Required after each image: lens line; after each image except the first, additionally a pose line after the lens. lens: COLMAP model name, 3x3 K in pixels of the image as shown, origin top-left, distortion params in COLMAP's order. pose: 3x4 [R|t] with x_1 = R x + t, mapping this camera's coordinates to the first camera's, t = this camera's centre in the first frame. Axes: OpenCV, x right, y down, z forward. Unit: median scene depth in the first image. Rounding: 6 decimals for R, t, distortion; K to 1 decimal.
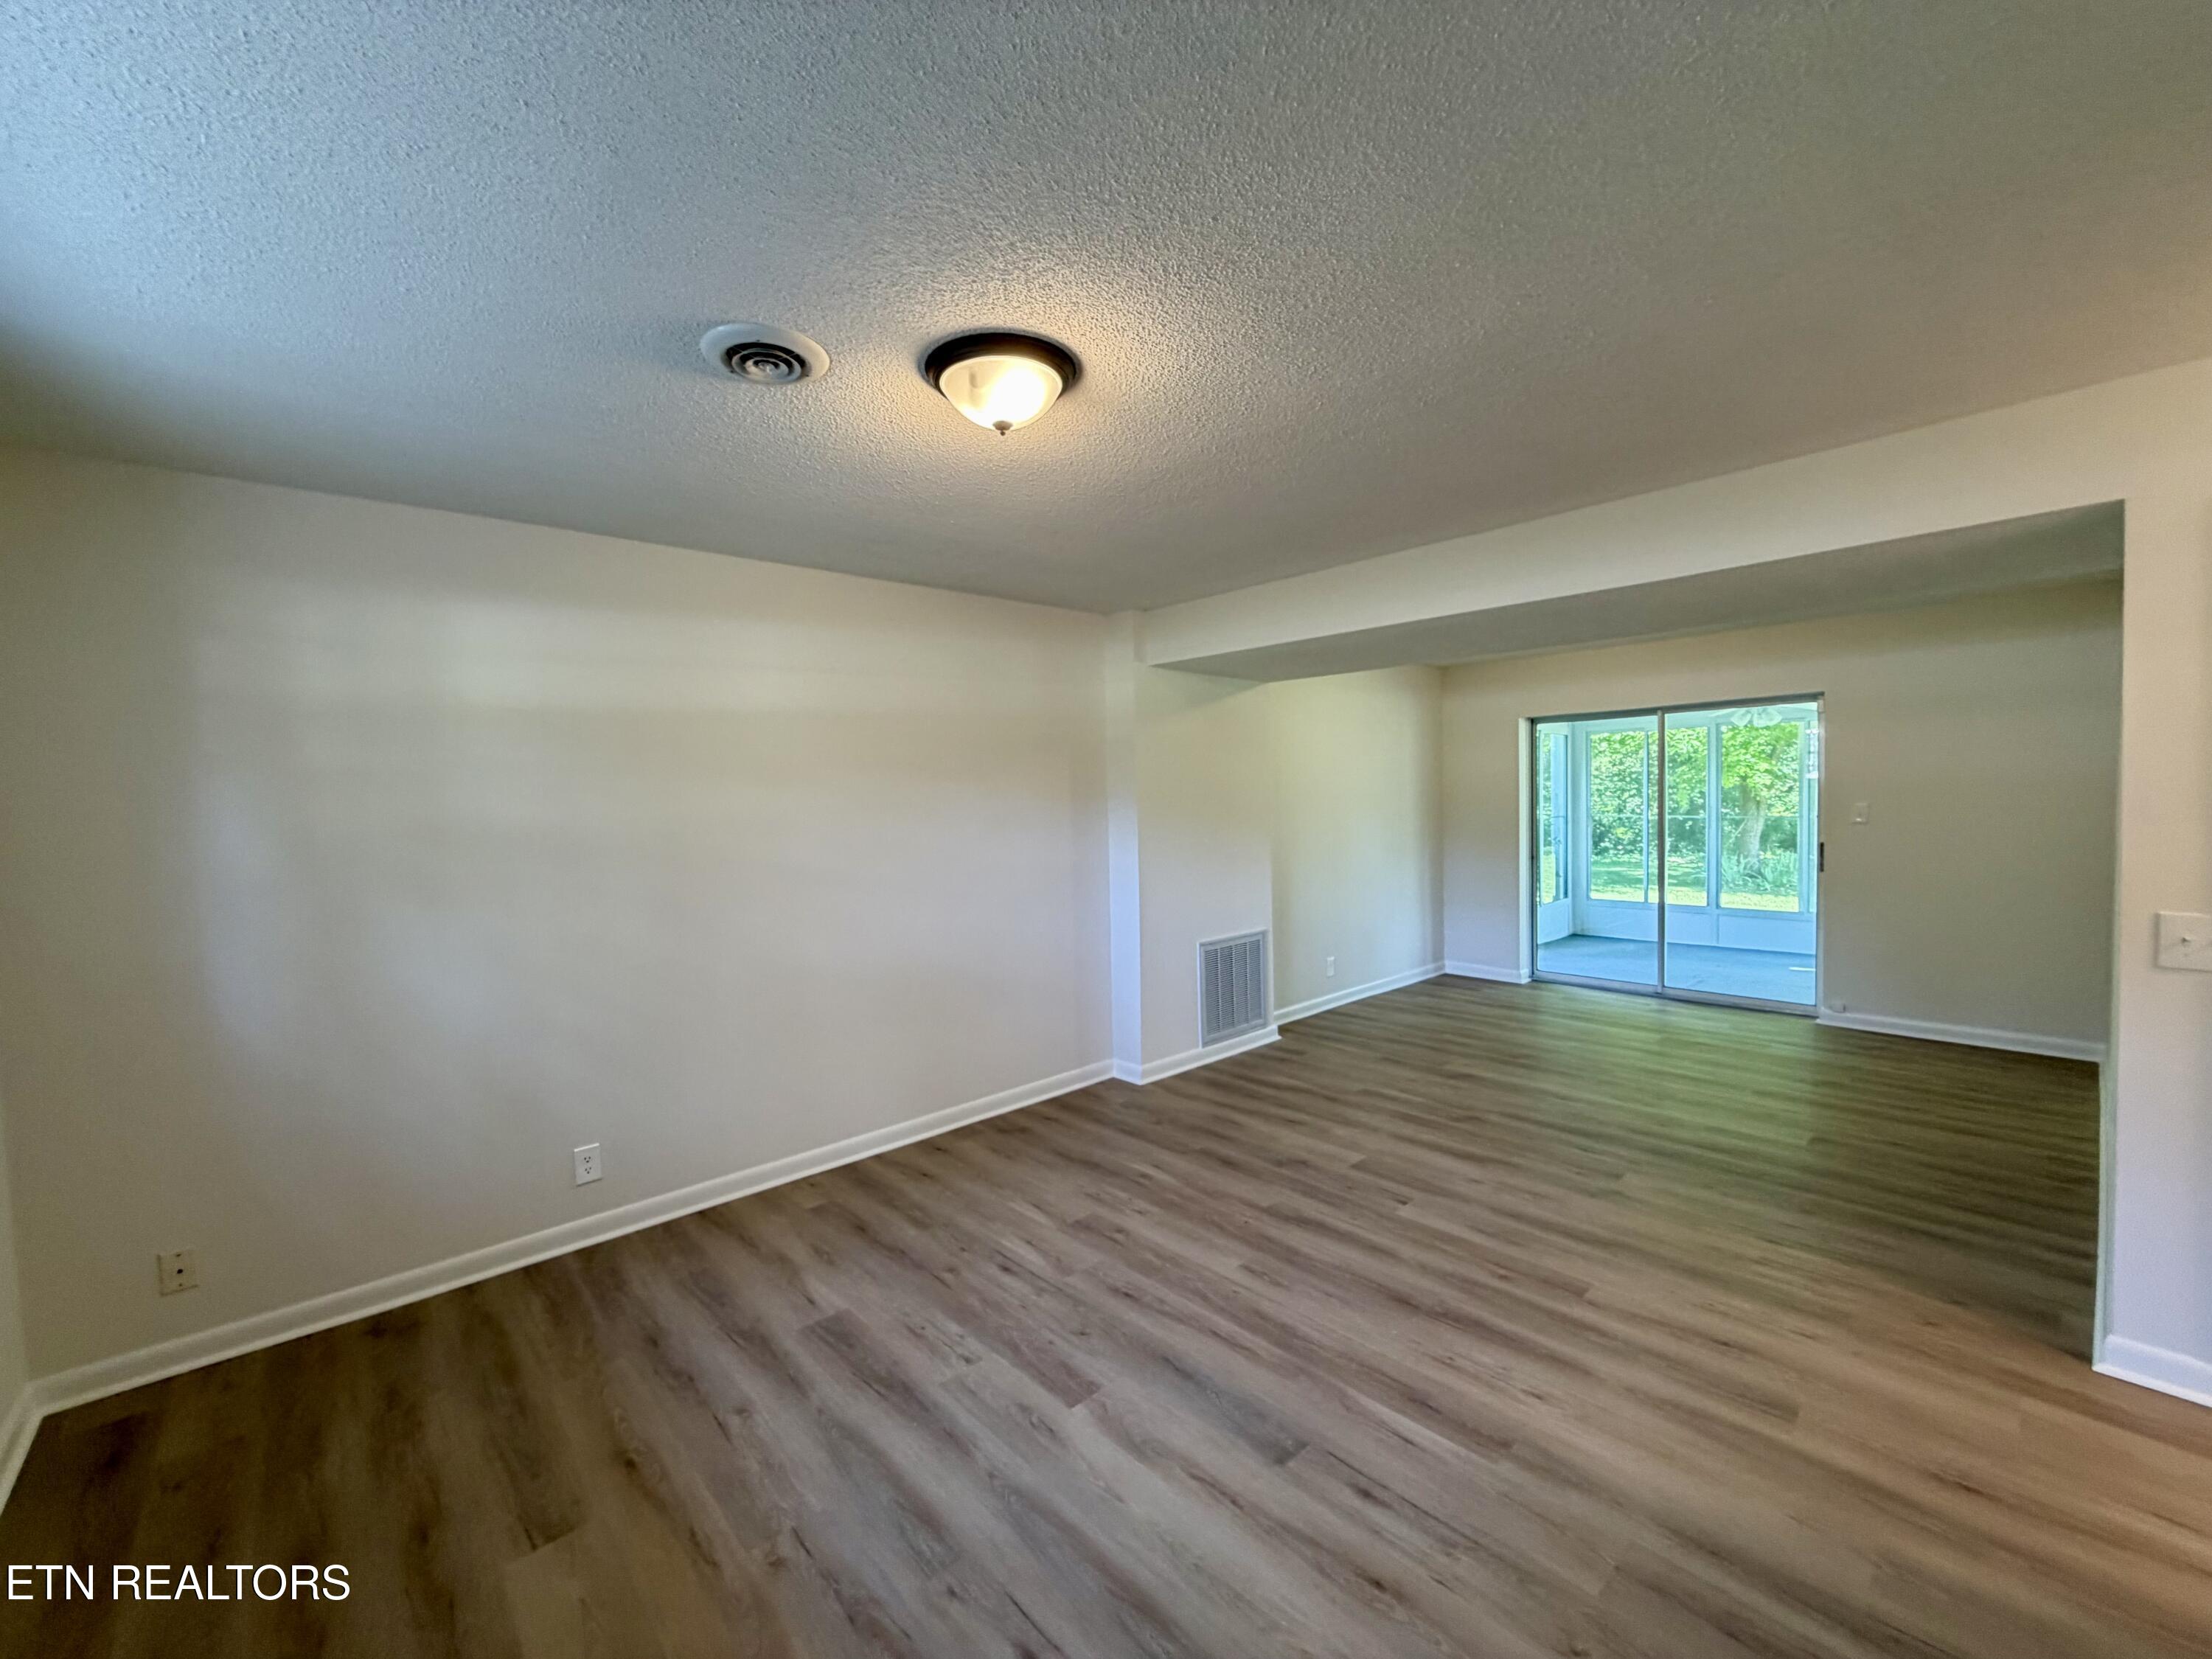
lens RADIAL K [[876.4, 0, 1106.0], [0, 876.4, 829.5], [0, 0, 1]] dist [0.001114, -0.000412]
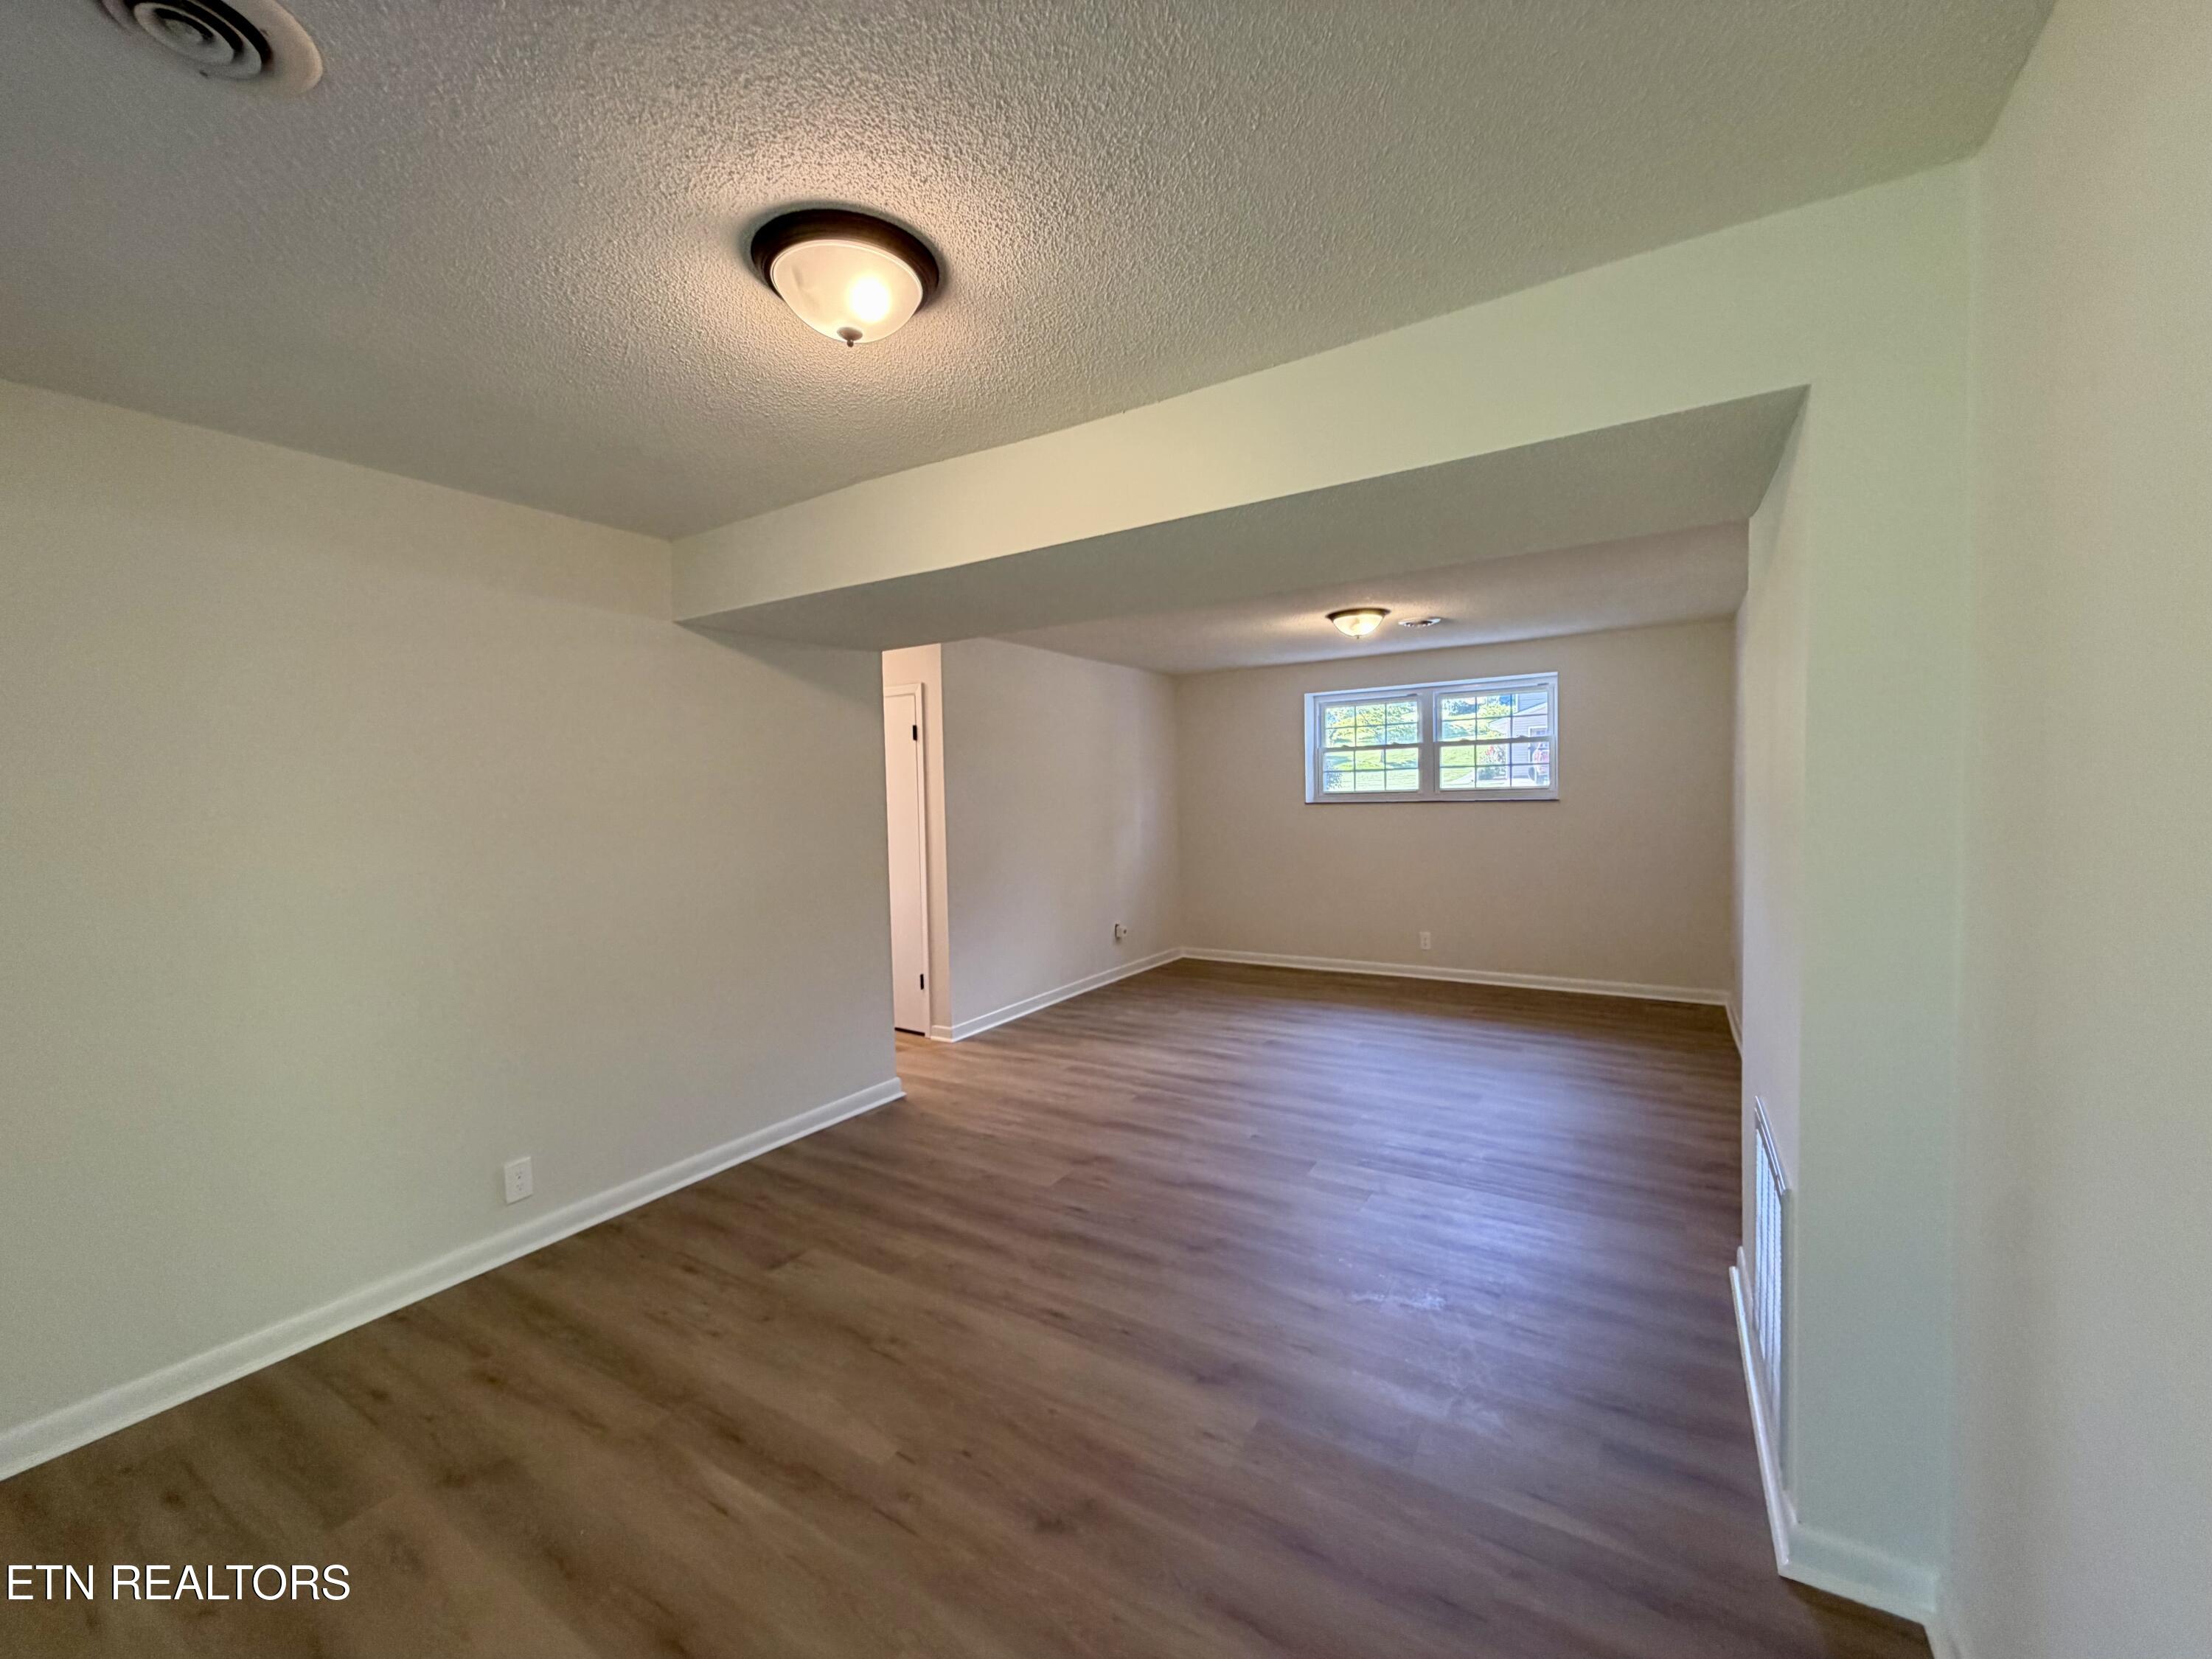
lens RADIAL K [[876.4, 0, 1106.0], [0, 876.4, 829.5], [0, 0, 1]] dist [0.001114, -0.000412]
pose [[-0.958037, 0.074959, -0.276668, 1.136613], [0.050266, 0.994179, 0.095301, -0.139434], [0.282201, 0.077395, -0.956228, 2.809810]]
